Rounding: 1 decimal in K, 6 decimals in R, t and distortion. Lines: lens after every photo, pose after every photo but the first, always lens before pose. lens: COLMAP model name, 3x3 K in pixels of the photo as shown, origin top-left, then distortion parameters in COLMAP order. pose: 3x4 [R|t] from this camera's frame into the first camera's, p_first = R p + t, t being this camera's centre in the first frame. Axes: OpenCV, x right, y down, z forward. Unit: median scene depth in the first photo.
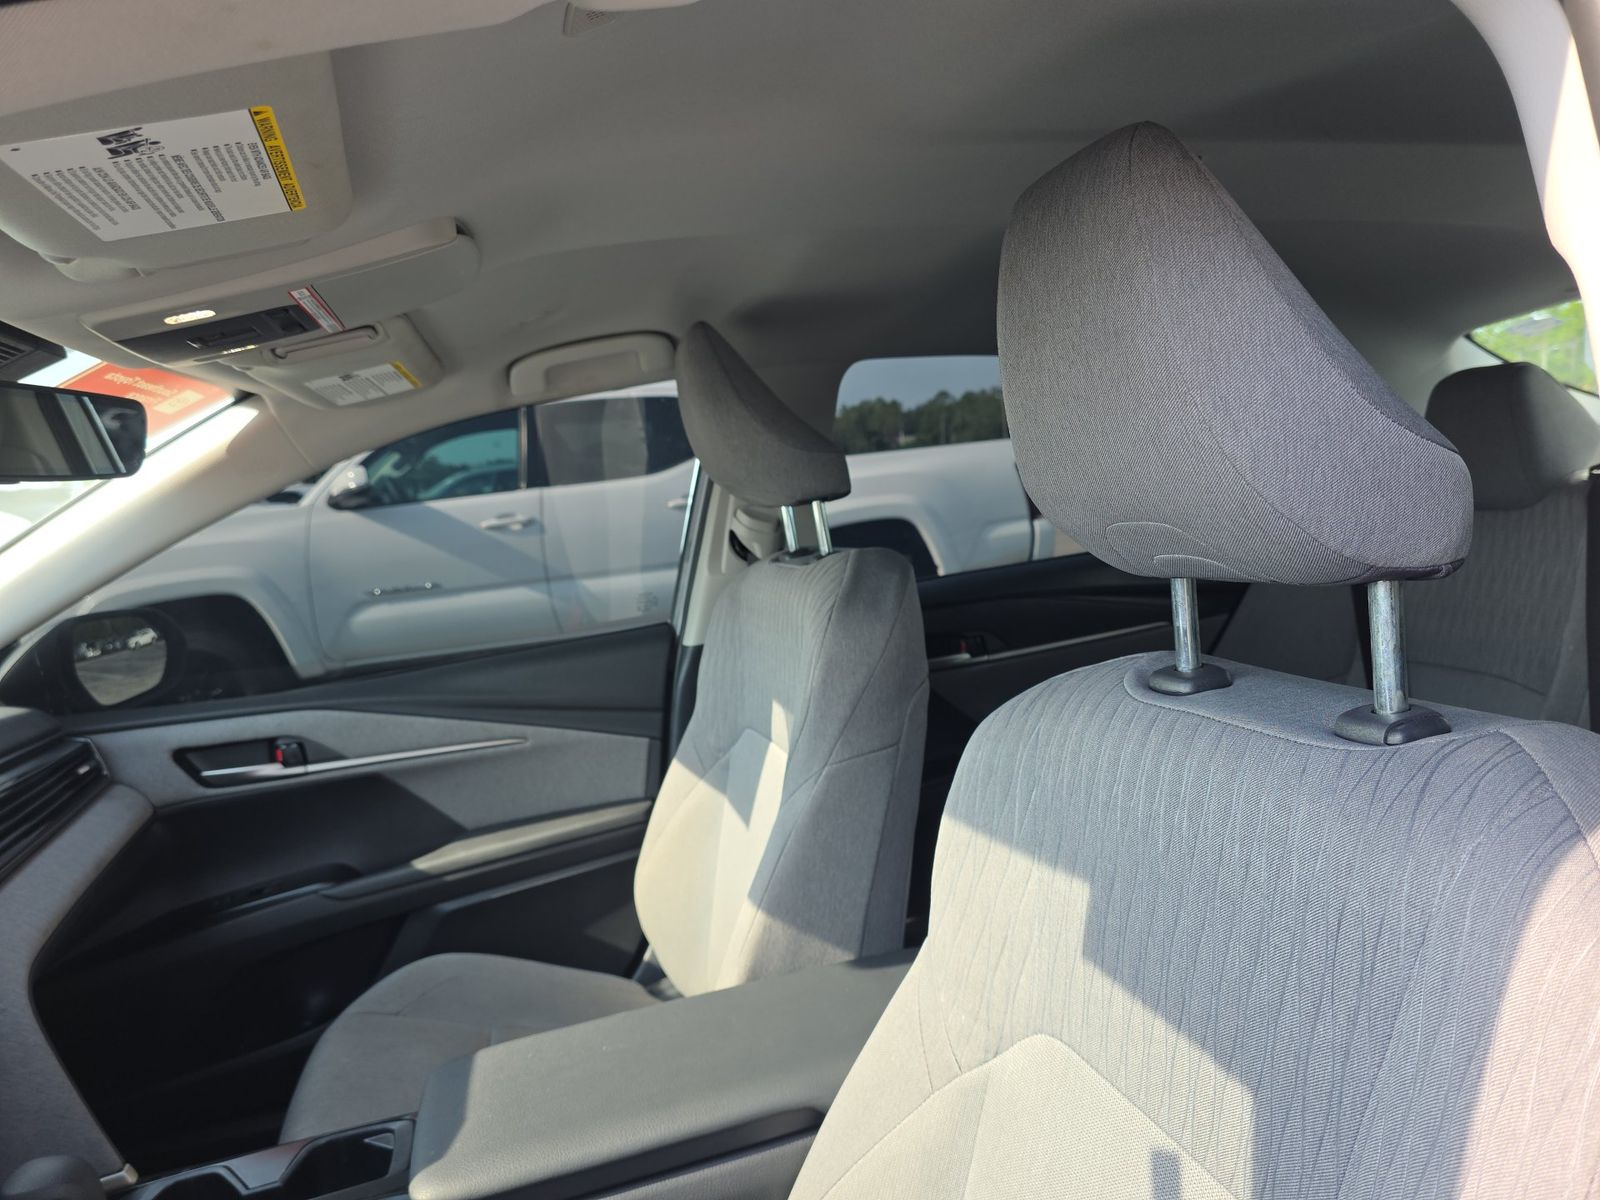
lens RADIAL K [[1059.8, 0, 800.0], [0, 1059.8, 600.0], [0, 0, 1]] dist [-0.001562, -0.000072]
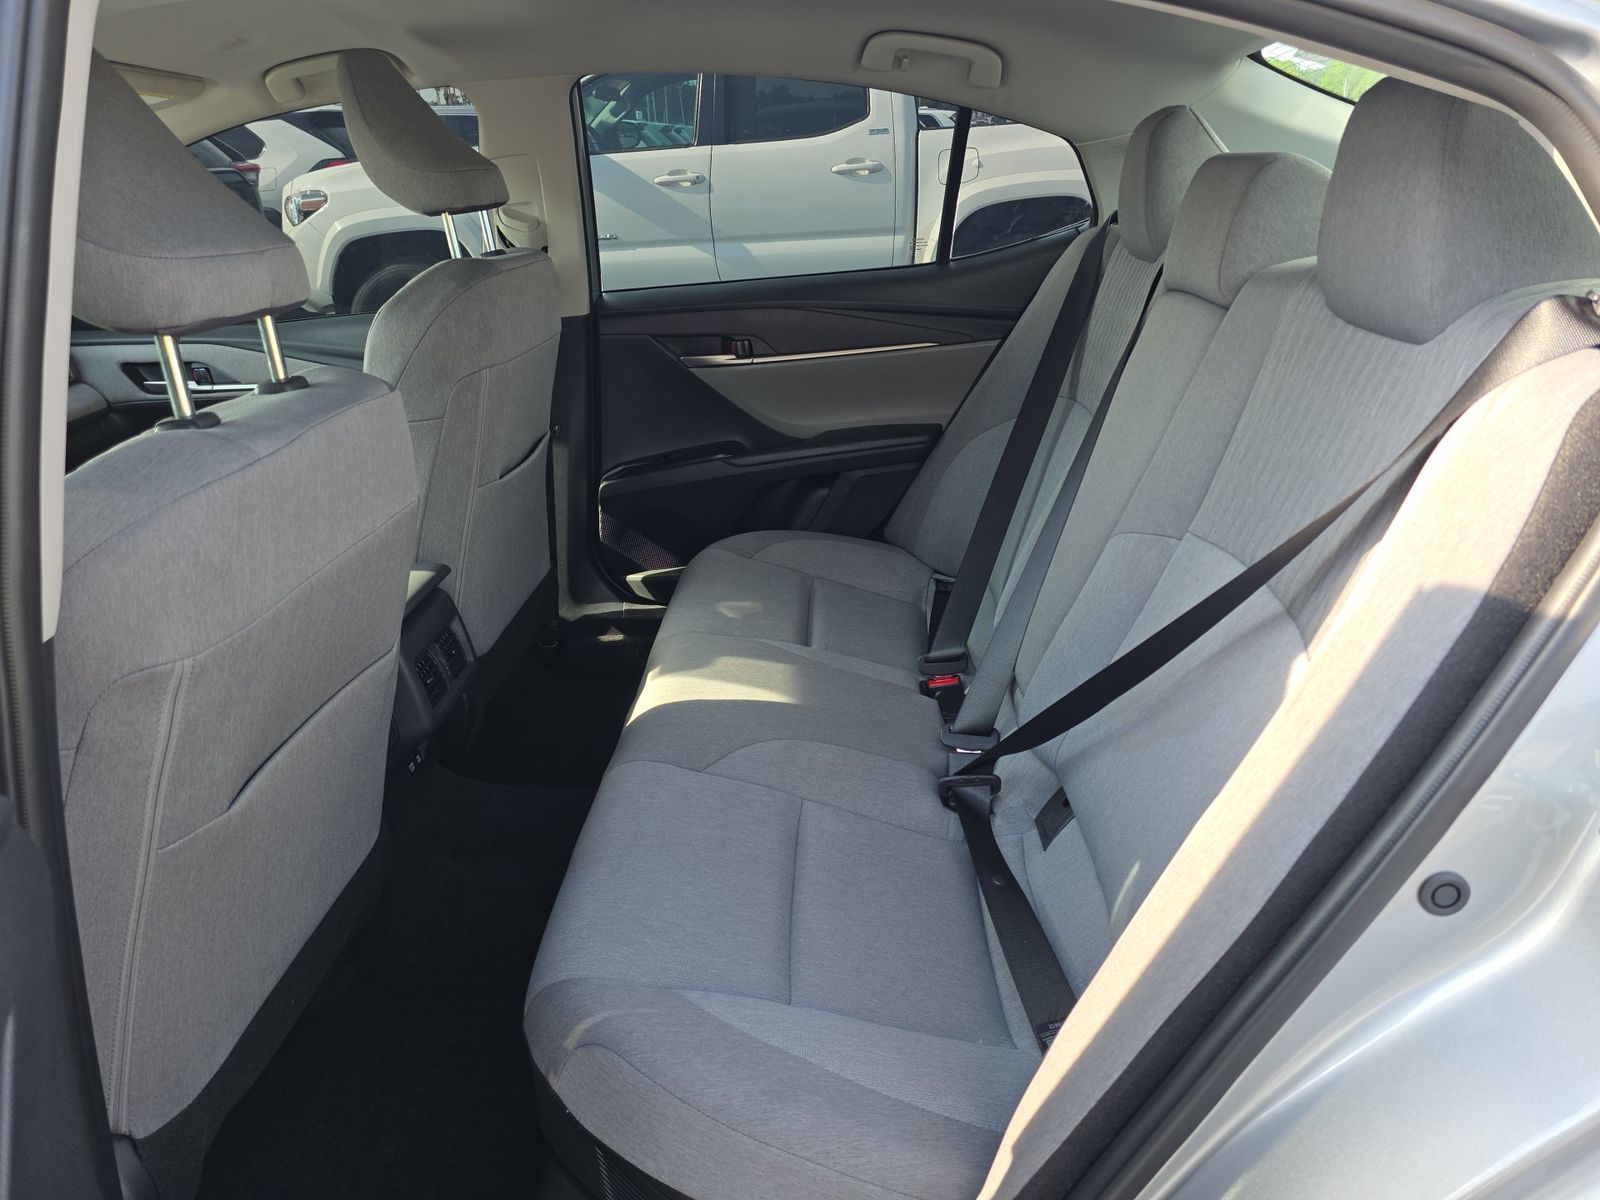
lens RADIAL K [[1052.2, 0, 800.0], [0, 1052.2, 600.0], [0, 0, 1]] dist [-0.004854, -0.003965]
pose [[0.947388, 0.170791, -0.270714, 0.345279], [-0.079244, 0.944572, 0.318598, -0.038425], [0.310123, -0.280383, 0.908410, -0.039258]]
